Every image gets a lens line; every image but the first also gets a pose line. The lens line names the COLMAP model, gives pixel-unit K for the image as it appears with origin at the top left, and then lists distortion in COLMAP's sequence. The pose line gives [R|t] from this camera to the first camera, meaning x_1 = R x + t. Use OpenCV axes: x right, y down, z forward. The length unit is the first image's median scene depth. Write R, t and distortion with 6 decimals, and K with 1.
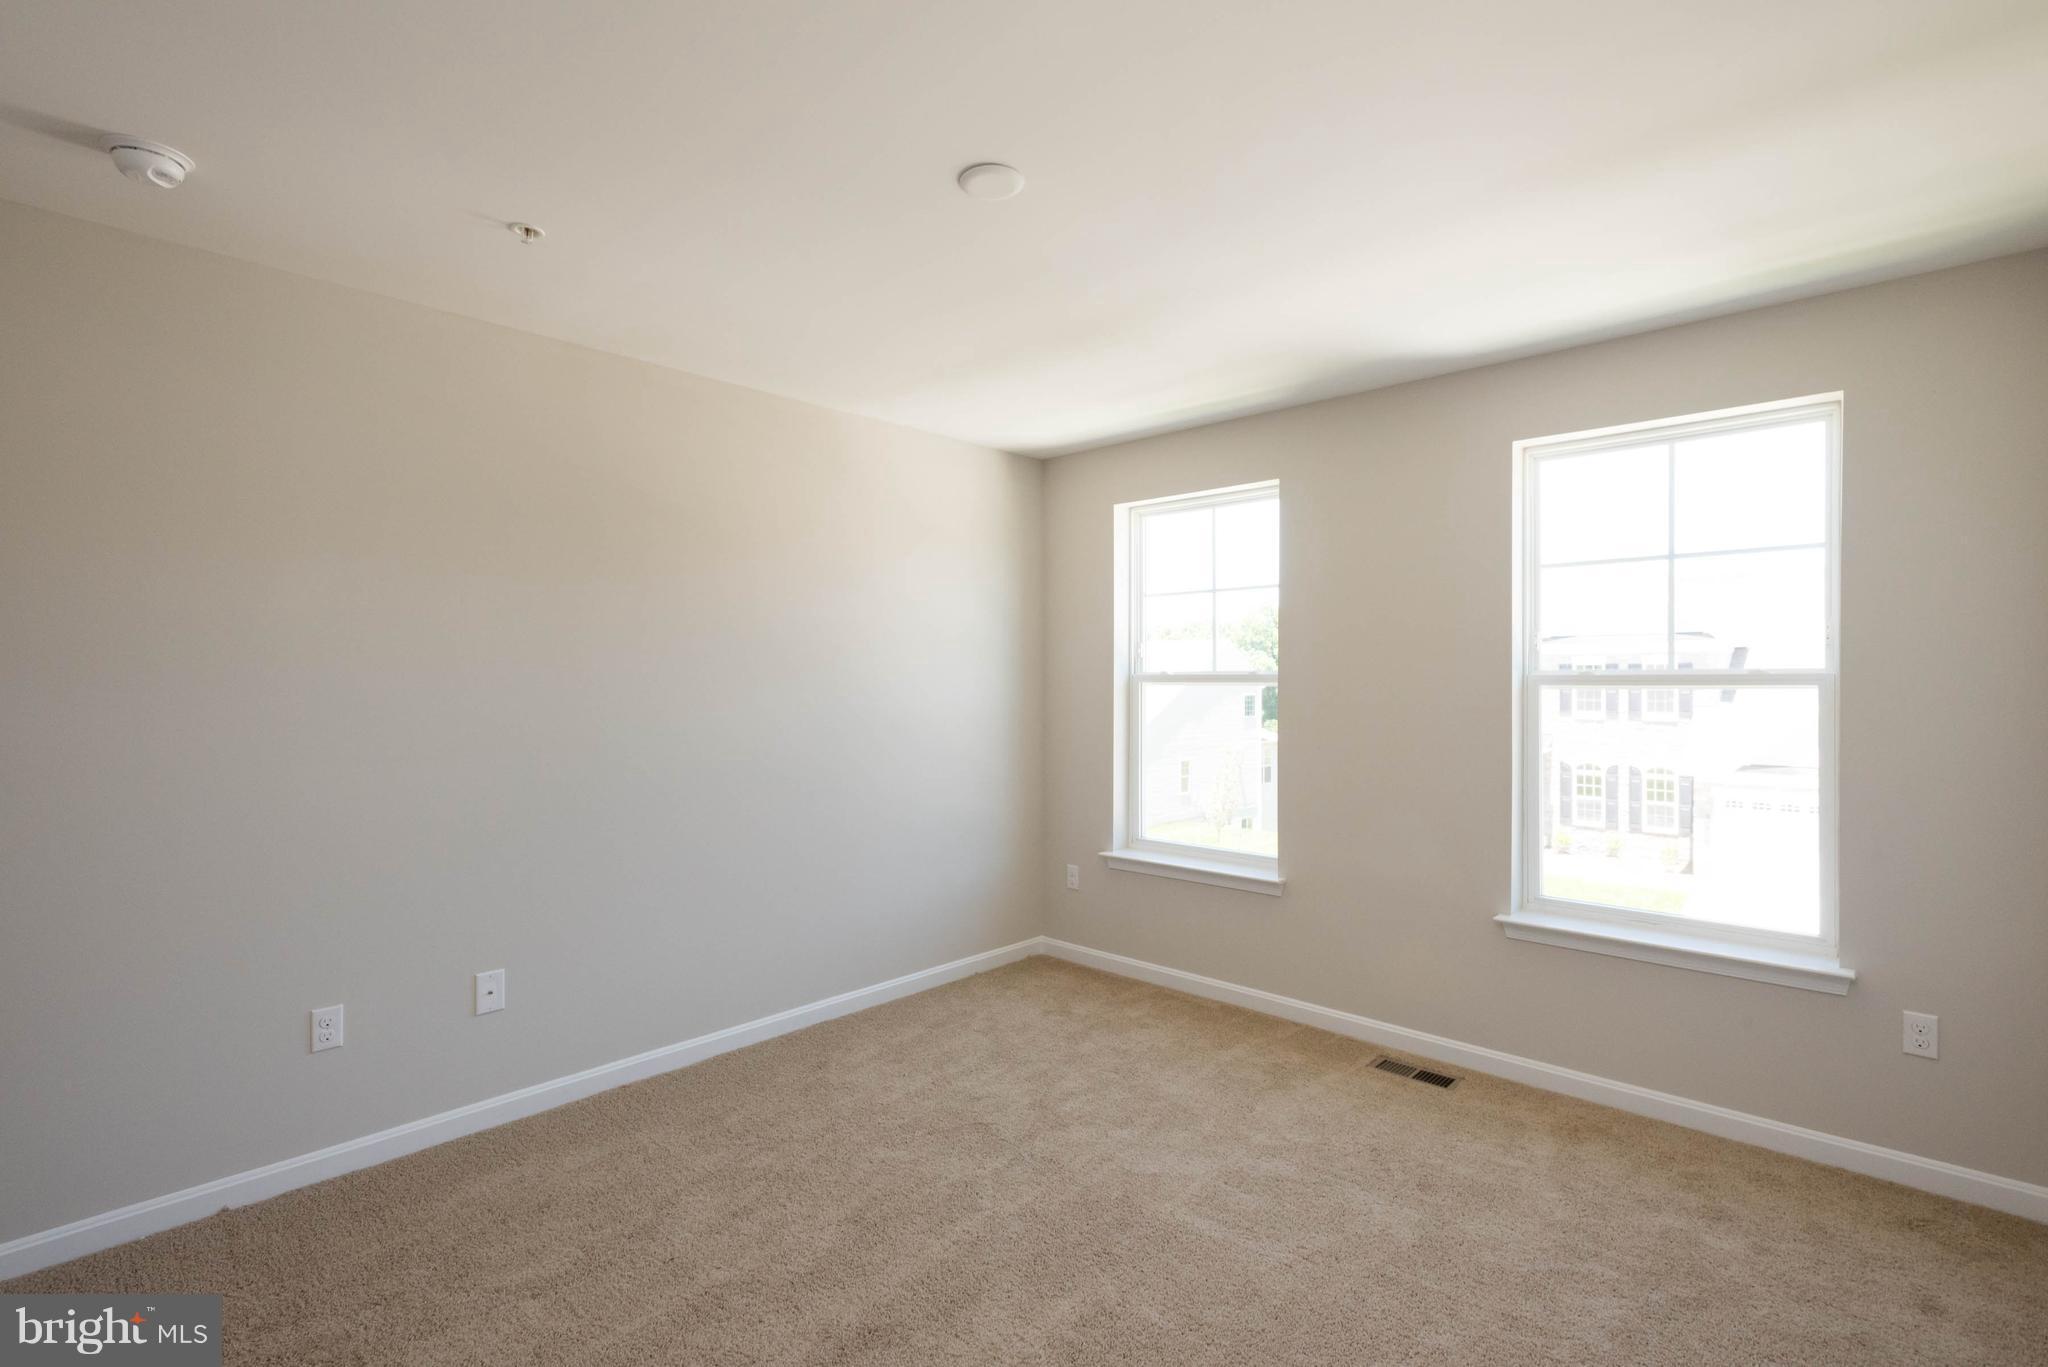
lens RADIAL K [[969.9, 0, 1022.5], [0, 969.9, 677.7], [0, 0, 1]] dist [0.001754, 0.000607]
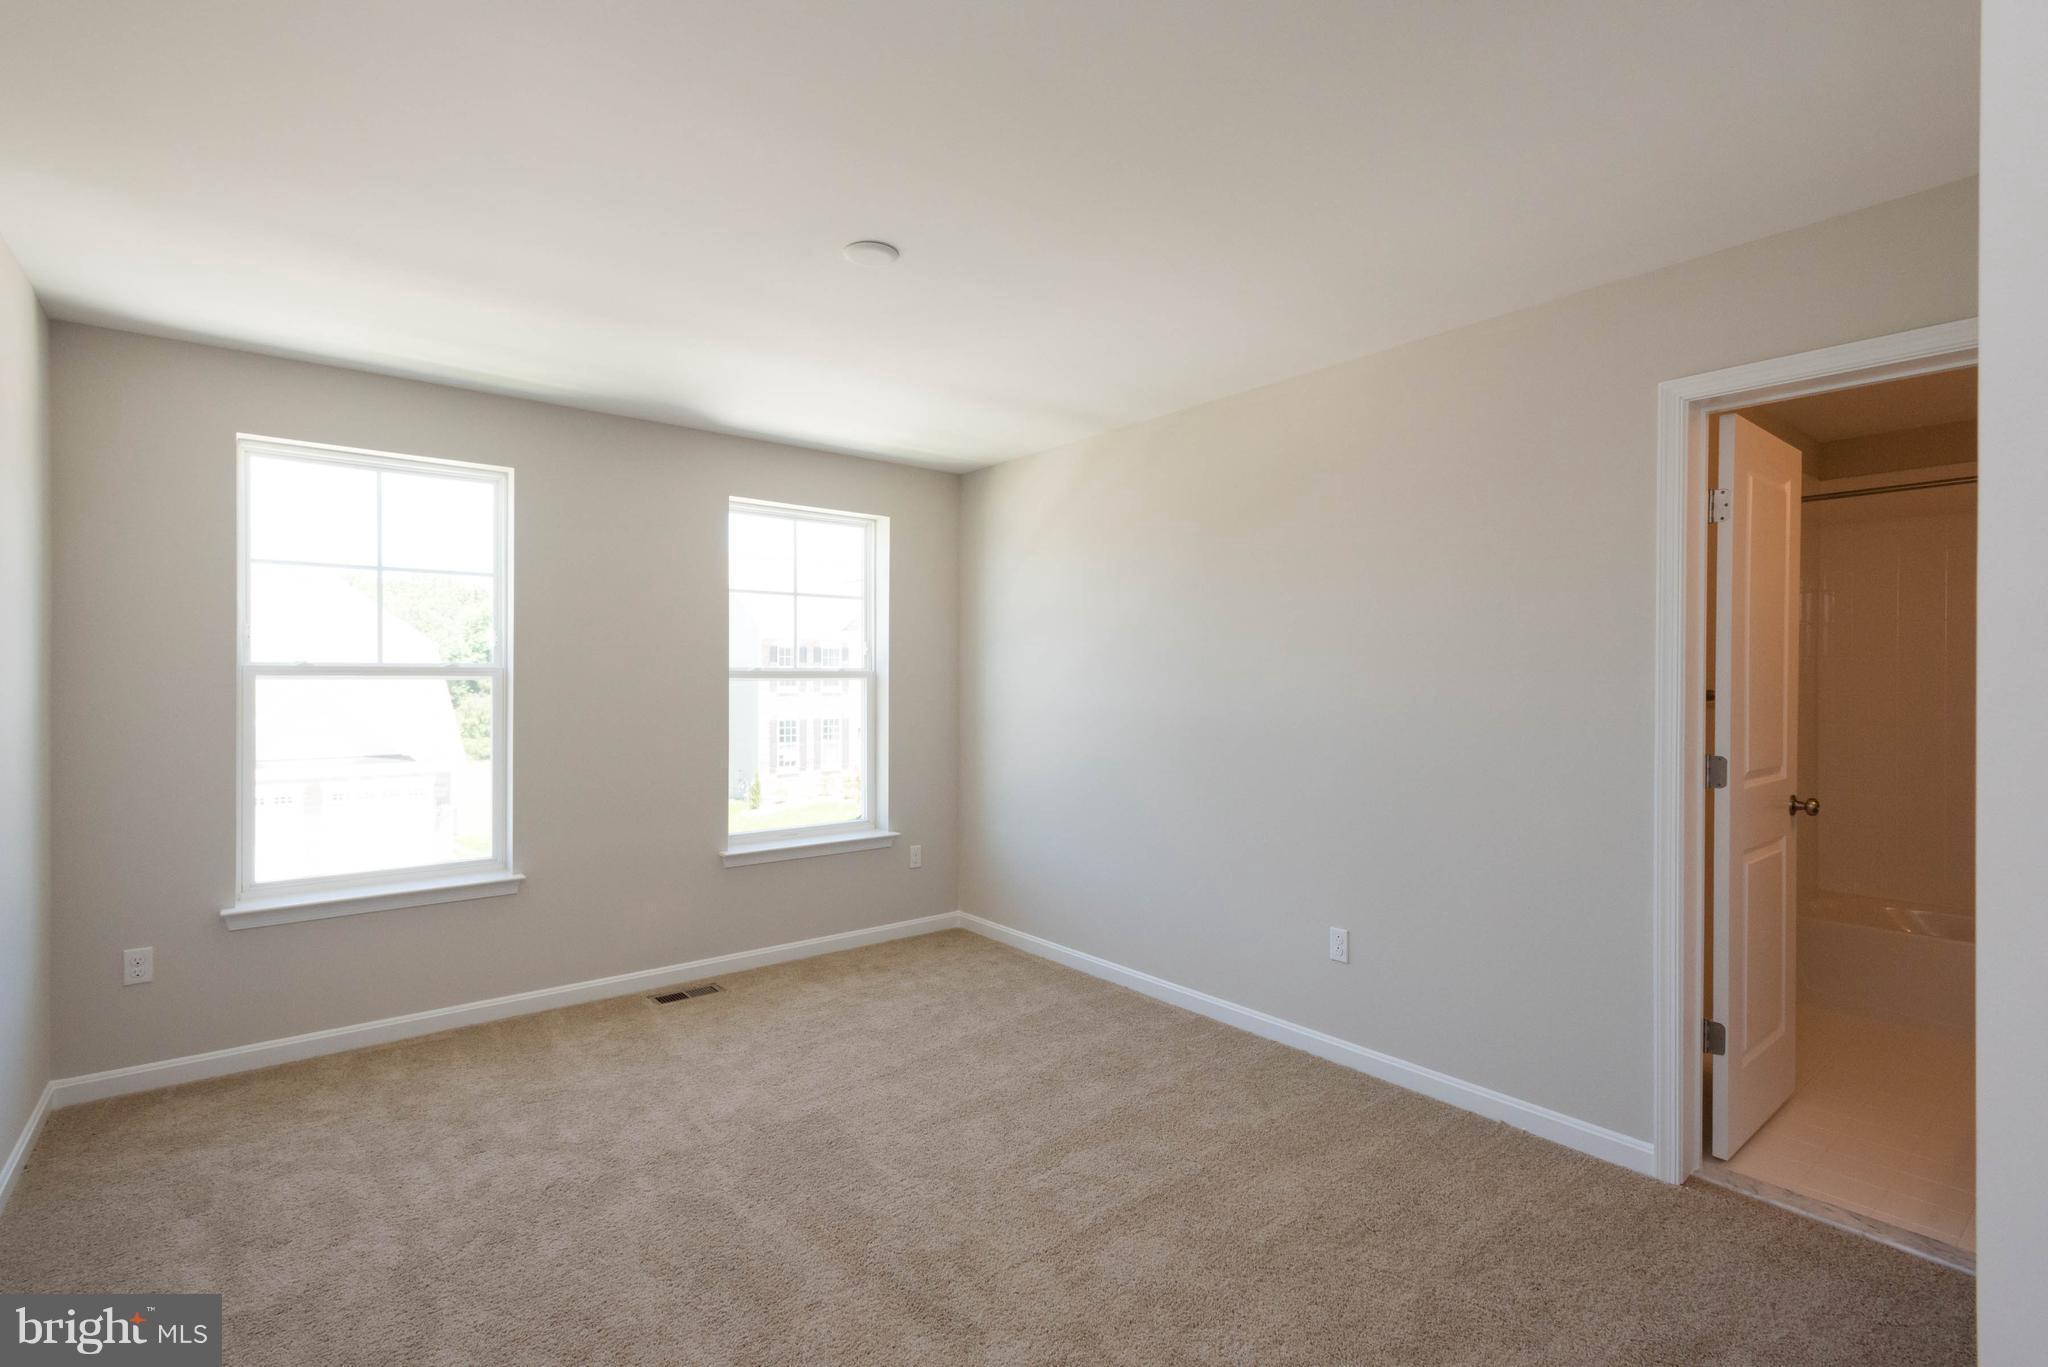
lens RADIAL K [[949.8, 0, 1022.0], [0, 949.8, 682.5], [0, 0, 1]] dist [0.018637, -0.006501]
pose [[0.117060, 0.004513, 0.993115, -0.724949], [0.004150, 0.999979, -0.005033, 0.022072], [-0.993116, 0.004711, 0.117039, 0.431360]]
